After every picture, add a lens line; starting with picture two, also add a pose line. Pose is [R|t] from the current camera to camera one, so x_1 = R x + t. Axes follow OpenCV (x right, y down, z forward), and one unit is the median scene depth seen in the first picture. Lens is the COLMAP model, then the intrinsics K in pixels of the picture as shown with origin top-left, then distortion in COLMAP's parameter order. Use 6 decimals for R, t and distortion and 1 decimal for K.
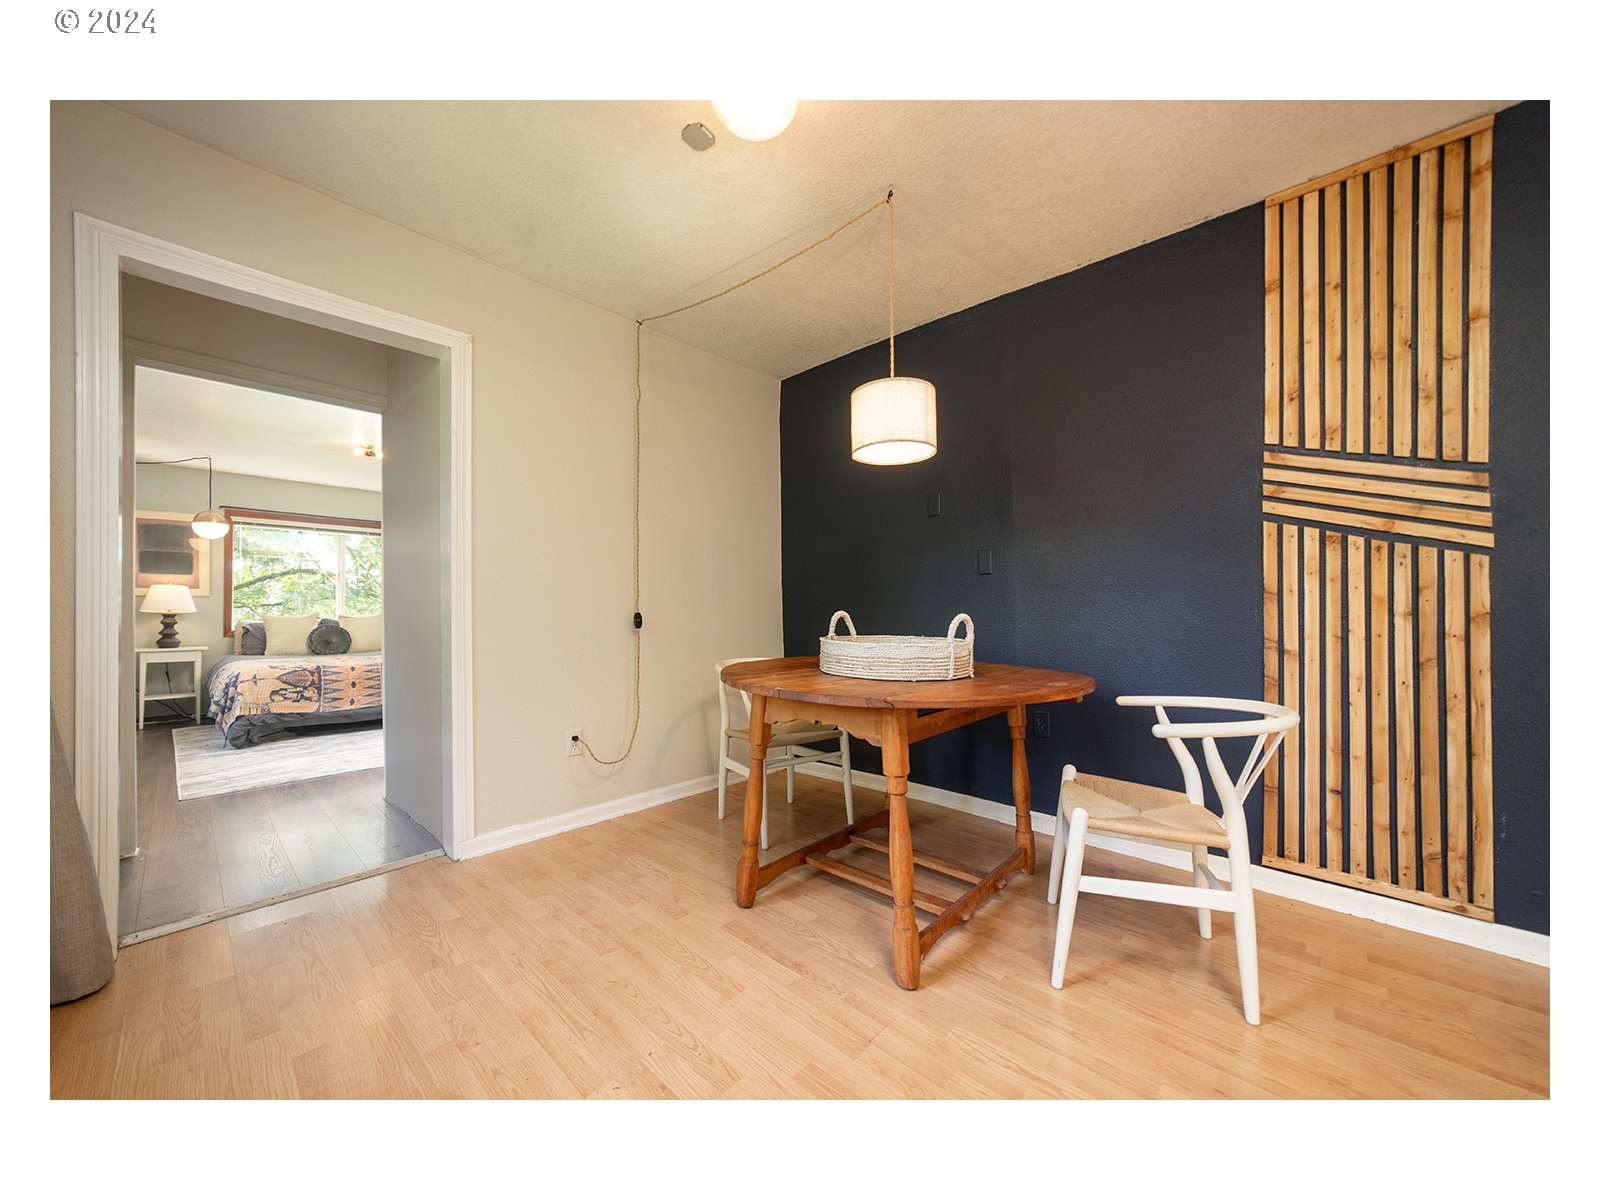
lens RADIAL K [[590.5, 0, 809.5], [0, 590.5, 608.2], [0, 0, 1]] dist [-0.002903, 0.001002]
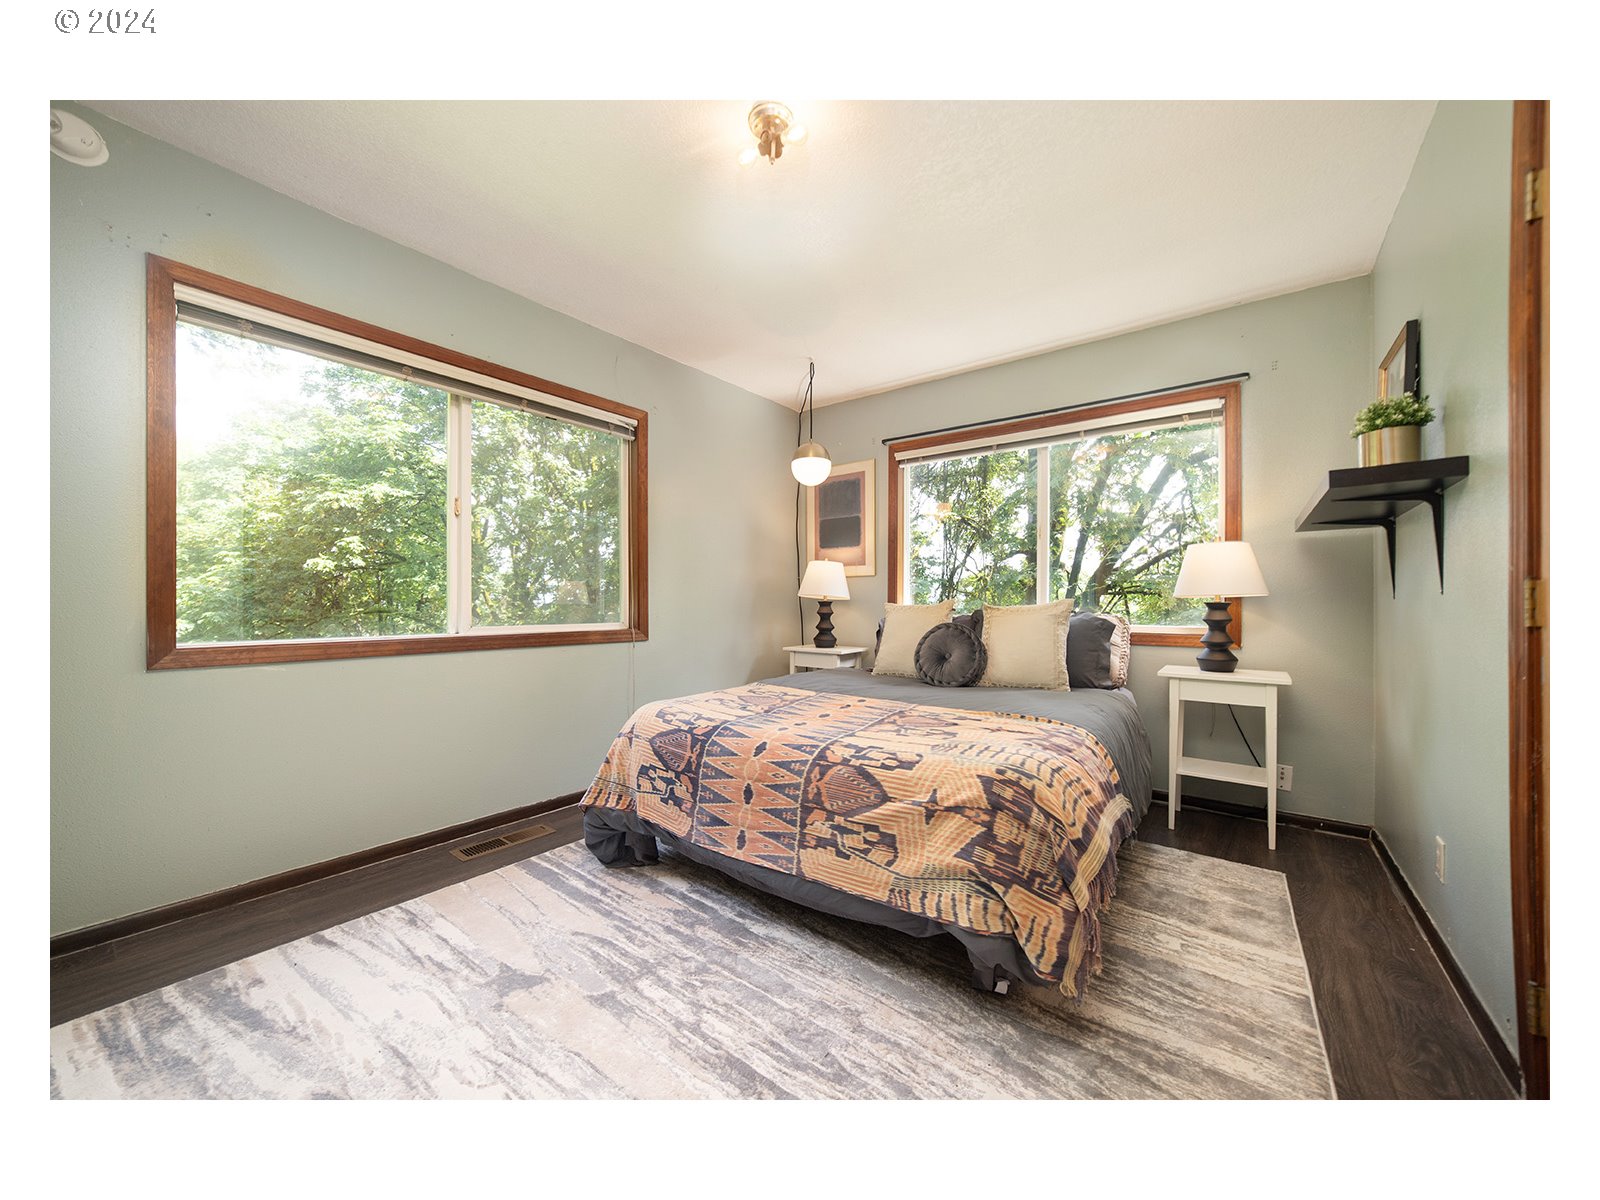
lens RADIAL K [[590.5, 0, 794.5], [0, 590.5, 601.7], [0, 0, 1]] dist [-0.002903, 0.001002]
pose [[0.095587, 0.006065, -0.995403, -0.407859], [-0.000039, 0.999981, 0.006089, 0.007030], [0.995421, -0.000543, 0.095585, 1.005251]]
